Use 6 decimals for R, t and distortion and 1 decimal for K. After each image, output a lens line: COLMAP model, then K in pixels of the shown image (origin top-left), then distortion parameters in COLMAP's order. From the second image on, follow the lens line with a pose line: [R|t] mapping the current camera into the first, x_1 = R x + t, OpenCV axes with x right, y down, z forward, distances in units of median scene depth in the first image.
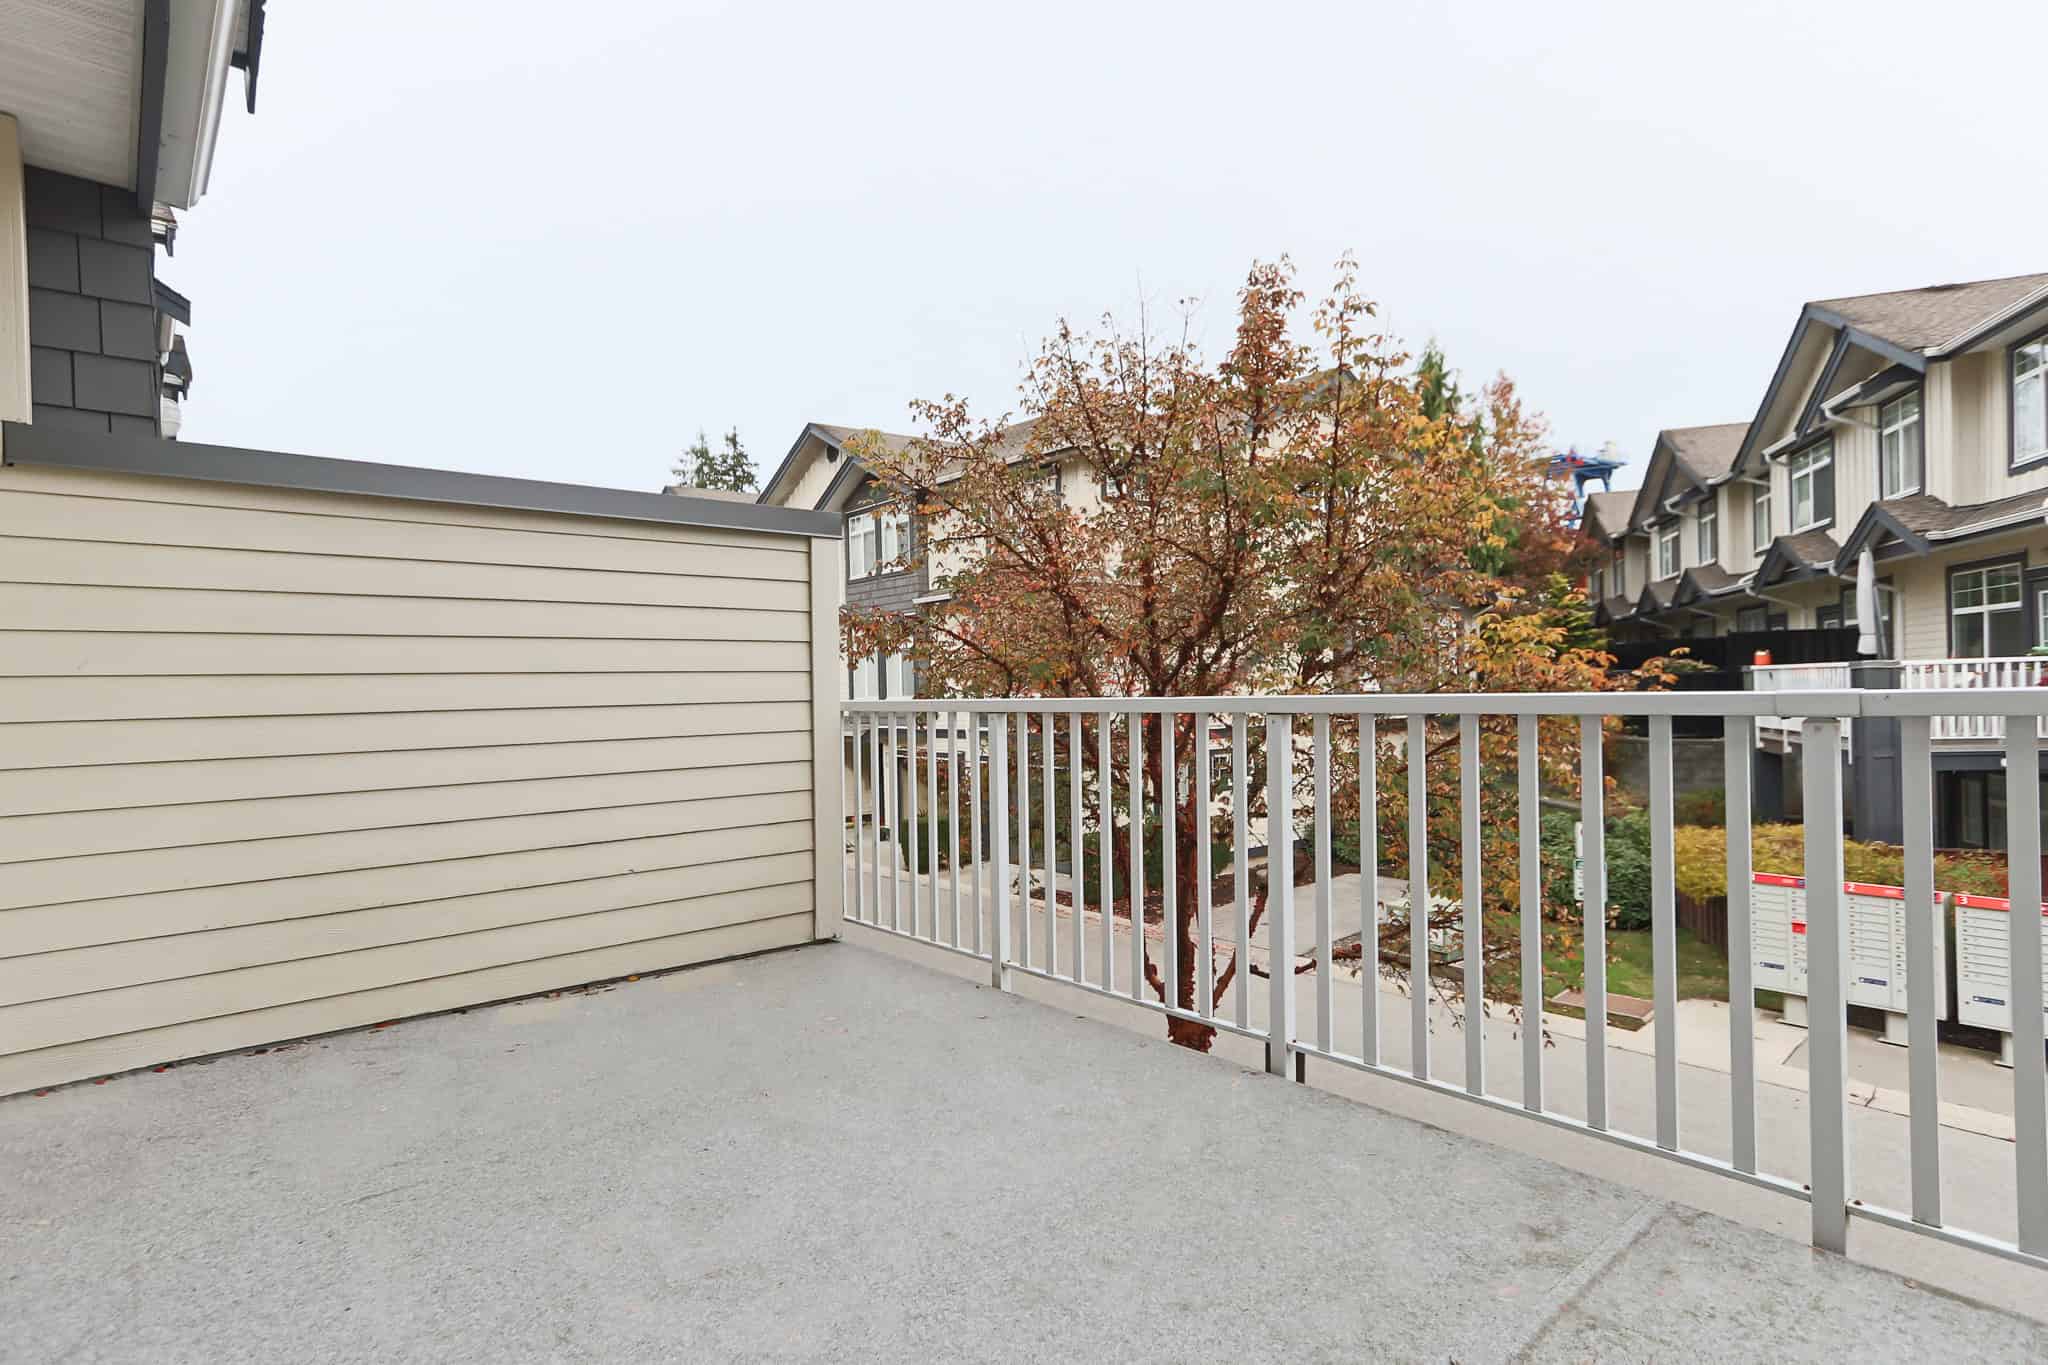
lens RADIAL K [[1035.8, 0, 1016.4], [0, 1035.8, 687.0], [0, 0, 1]] dist [0.010093, 0.001079]
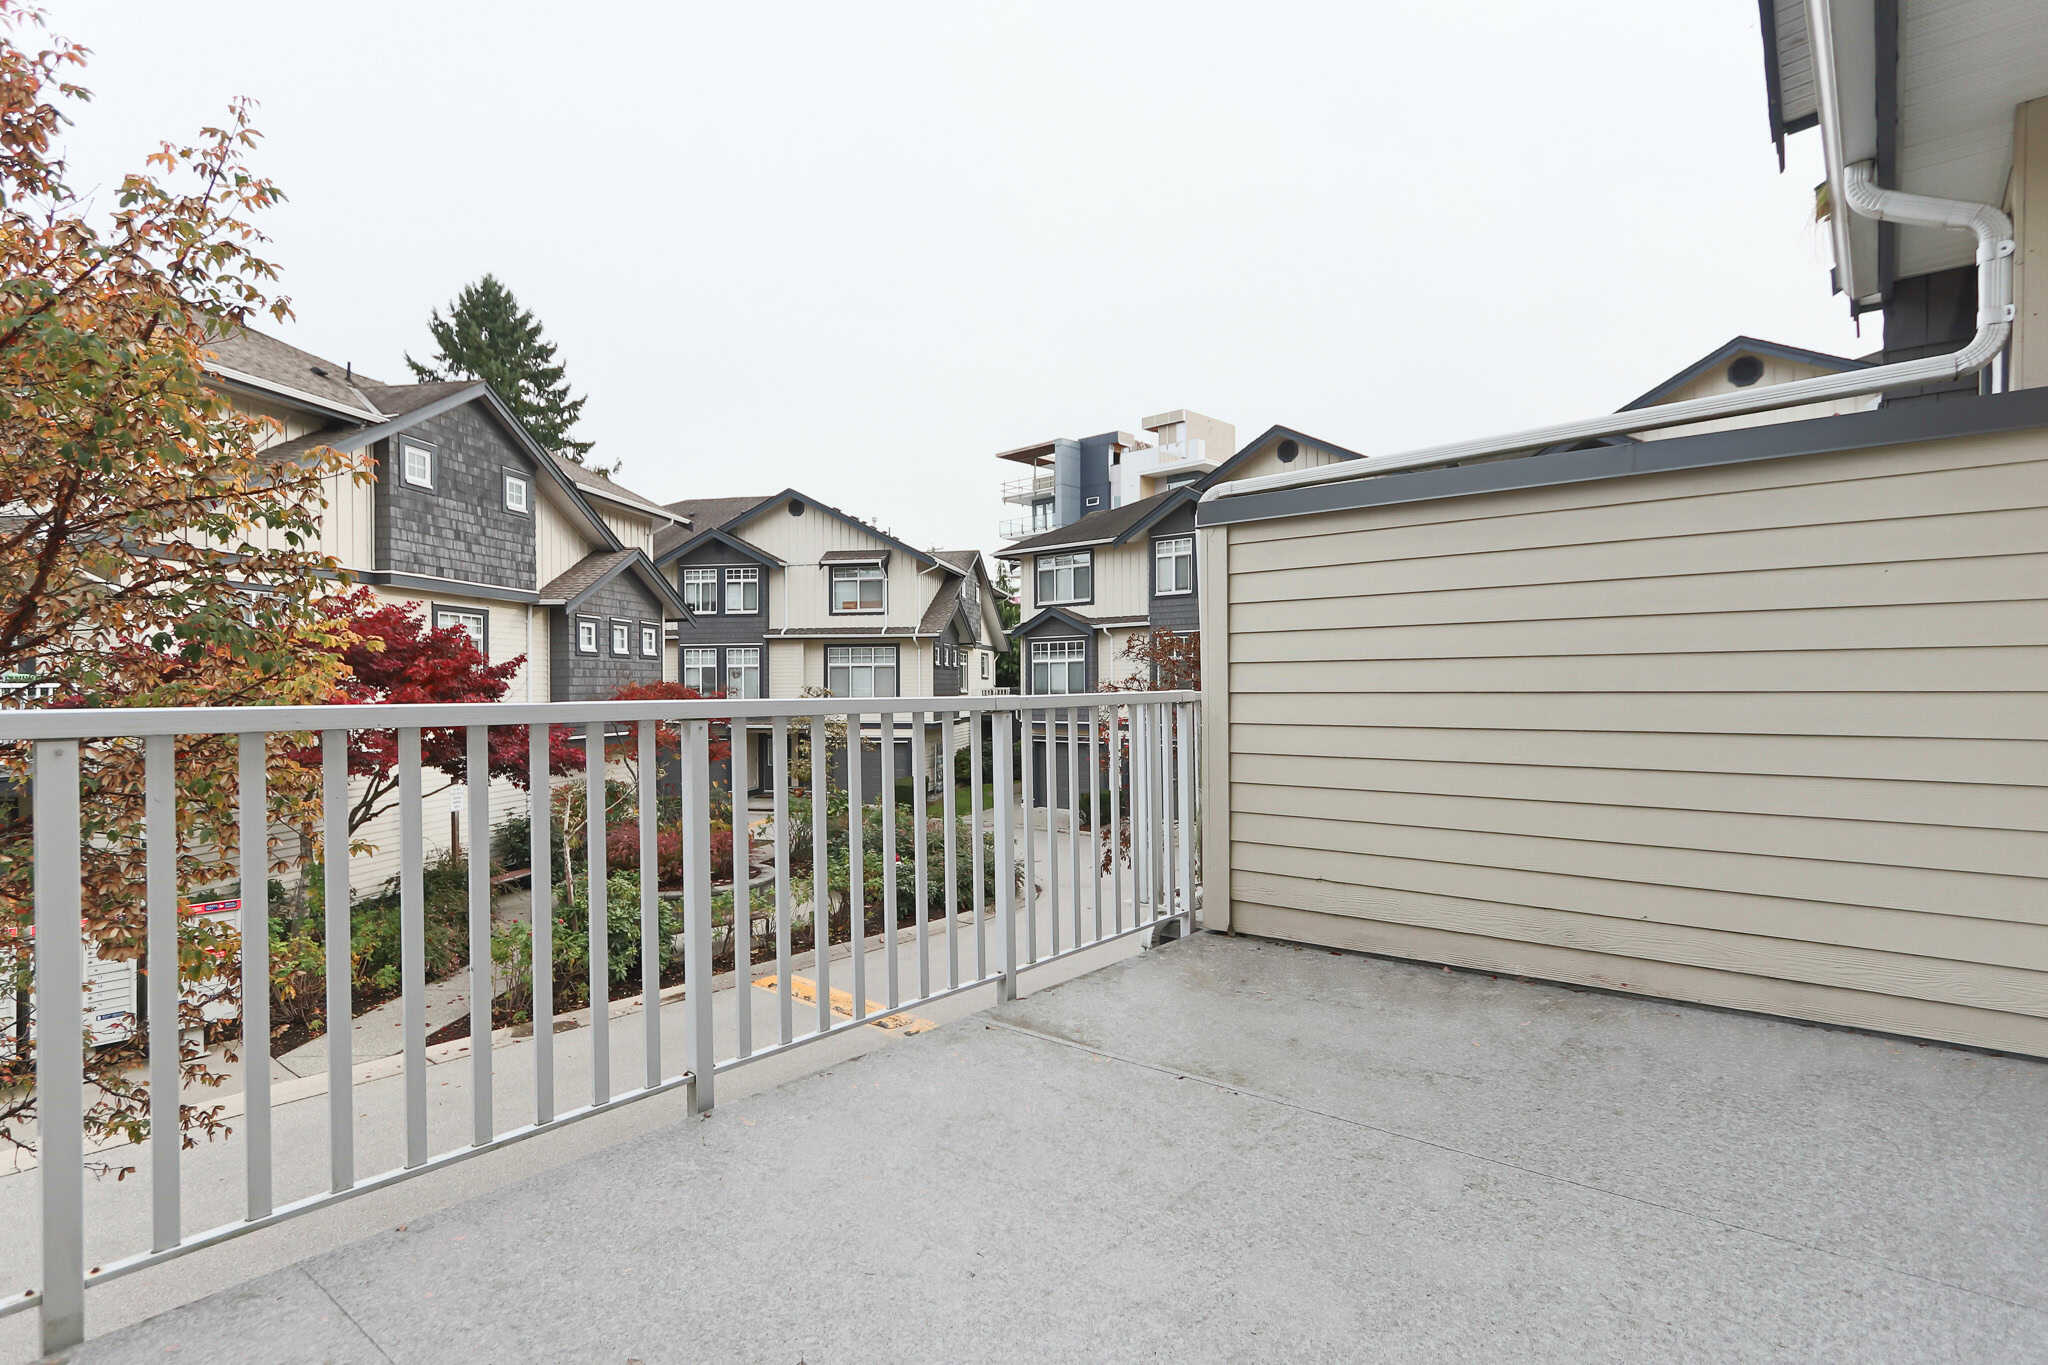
lens RADIAL K [[1035.8, 0, 1016.4], [0, 1035.8, 687.0], [0, 0, 1]] dist [0.010093, 0.001079]
pose [[-0.129137, 0.014059, 0.991527, -0.733325], [0.030846, 0.999473, -0.010154, 0.014807], [-0.991147, 0.029273, -0.129503, 0.873413]]
